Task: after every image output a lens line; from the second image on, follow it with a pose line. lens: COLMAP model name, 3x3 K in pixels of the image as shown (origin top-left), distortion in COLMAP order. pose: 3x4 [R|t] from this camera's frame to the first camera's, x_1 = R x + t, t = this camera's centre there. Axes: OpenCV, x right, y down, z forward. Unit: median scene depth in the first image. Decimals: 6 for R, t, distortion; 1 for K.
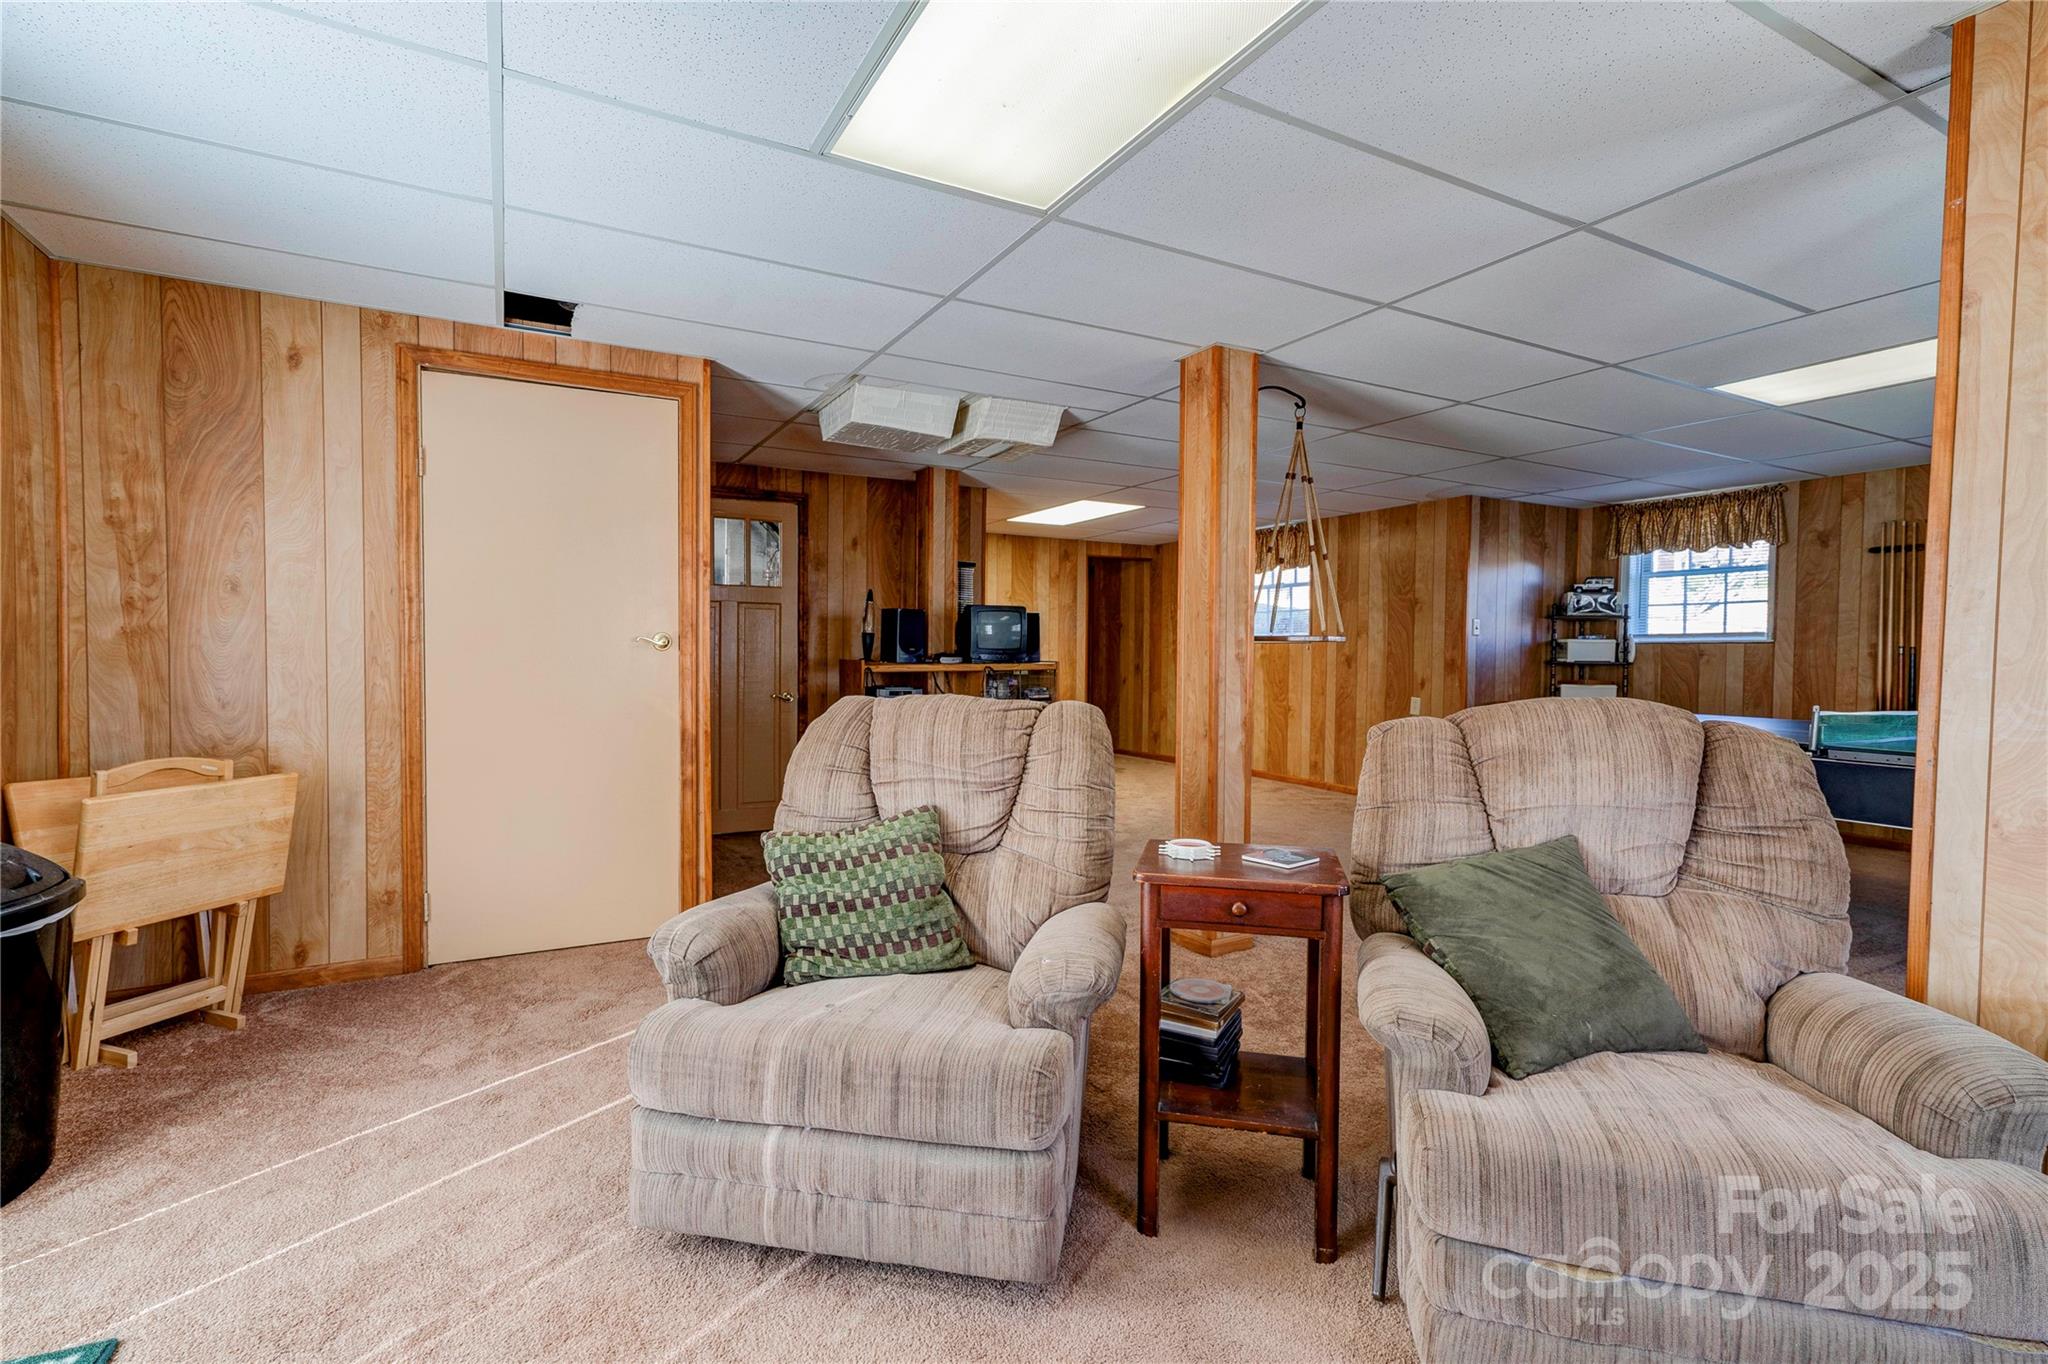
lens RADIAL K [[963.9, 0, 1013.8], [0, 963.9, 680.7], [0, 0, 1]] dist [-0.007383, 0.017770]
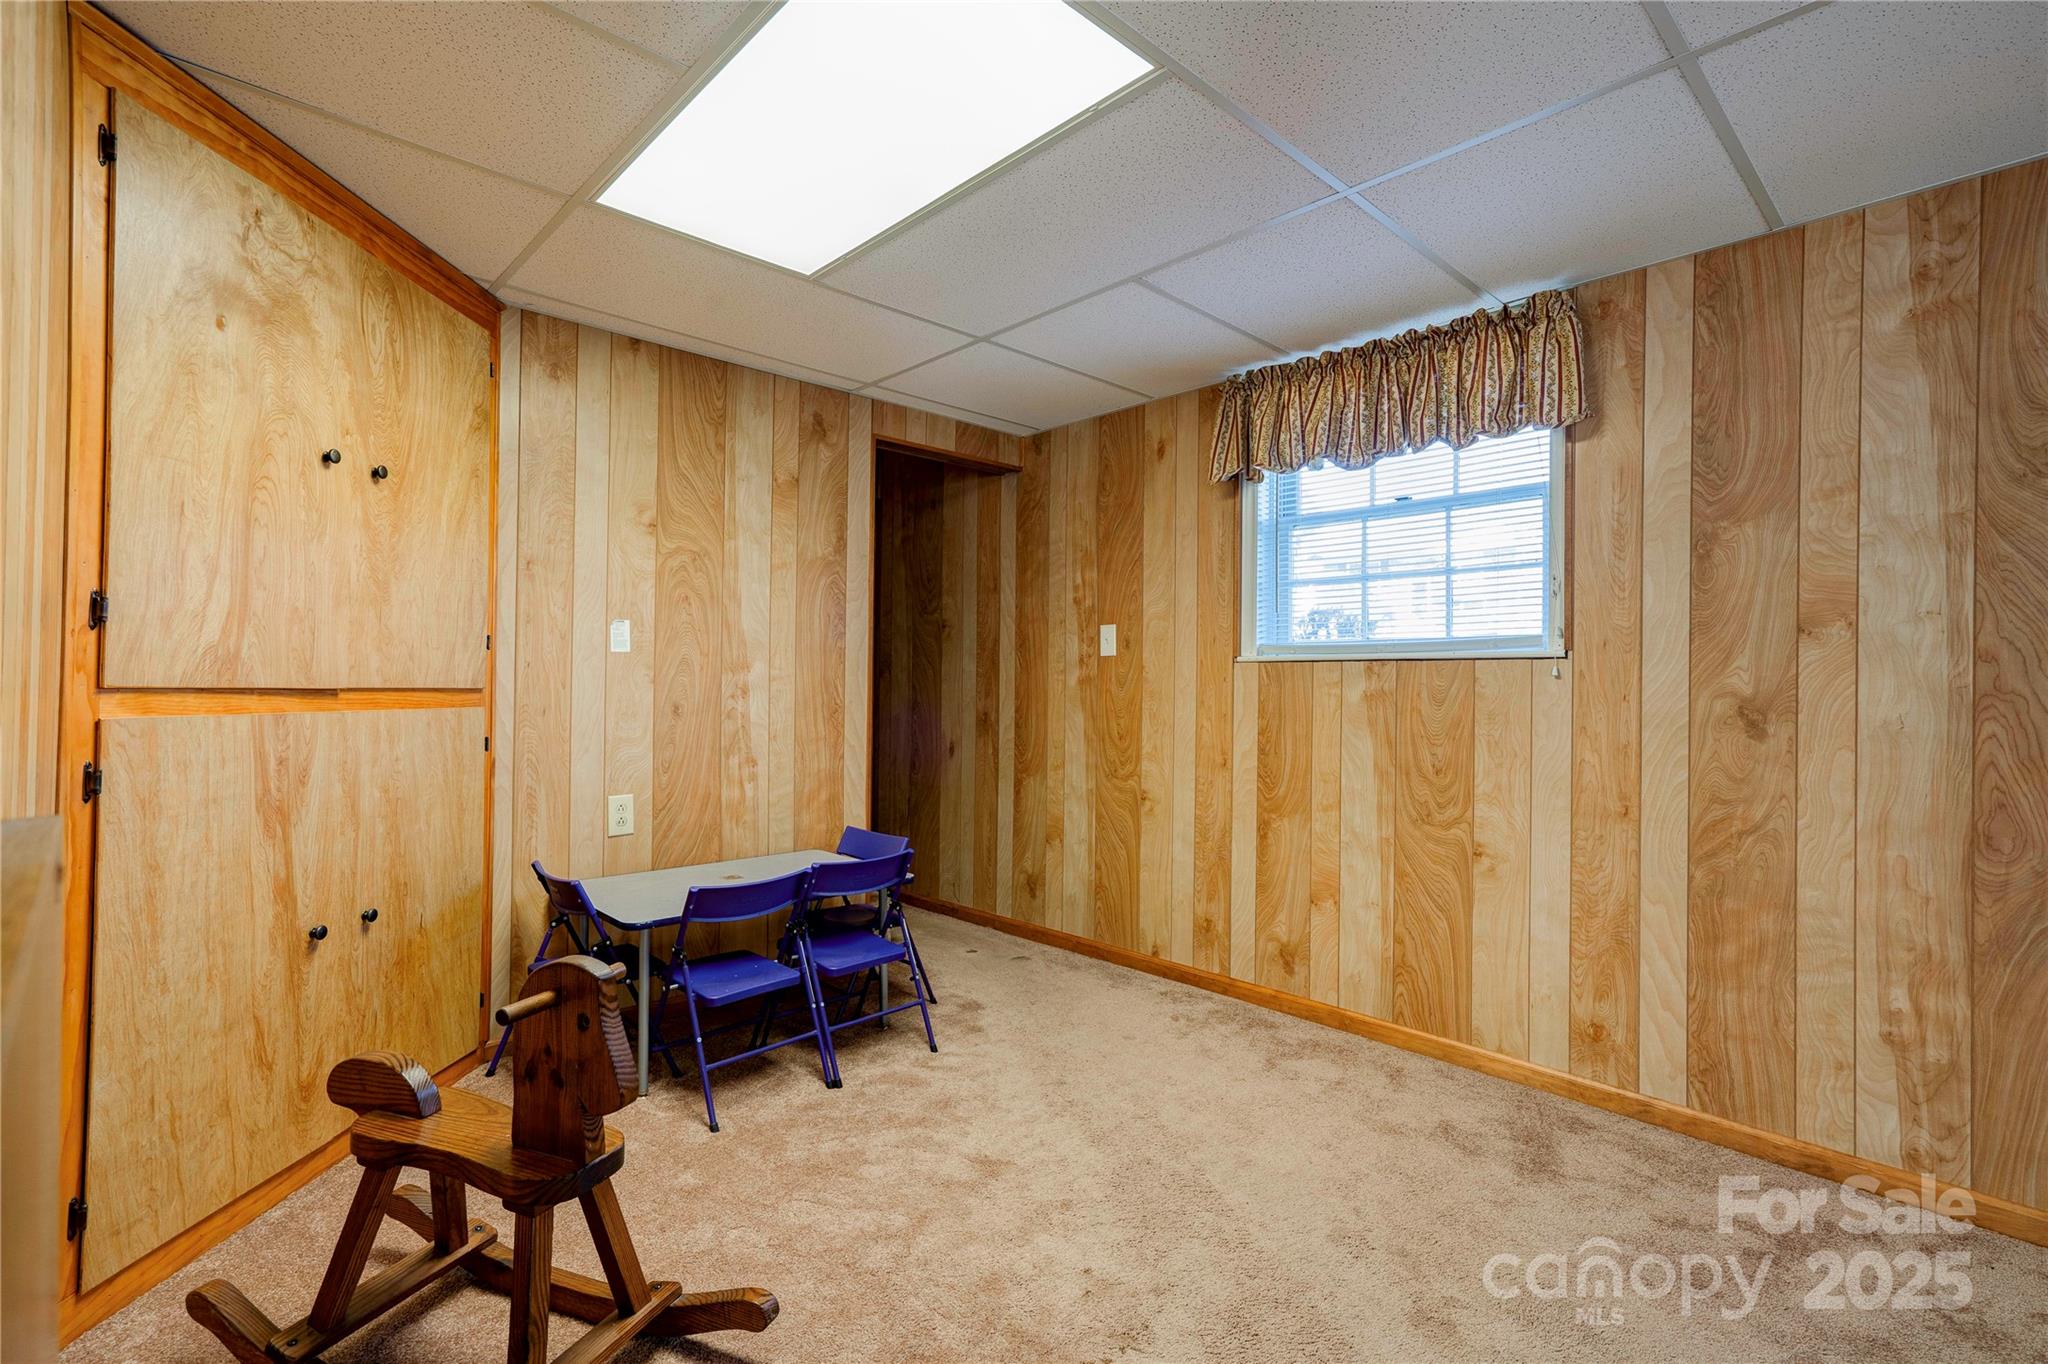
lens RADIAL K [[963.9, 0, 1013.8], [0, 963.9, 680.7], [0, 0, 1]] dist [-0.007383, 0.017770]
pose [[0.969473, 0.006172, 0.245119, 0.035878], [0.002076, 0.999441, -0.033377, -0.017431], [-0.245188, 0.032867, 0.968918, 0.605371]]
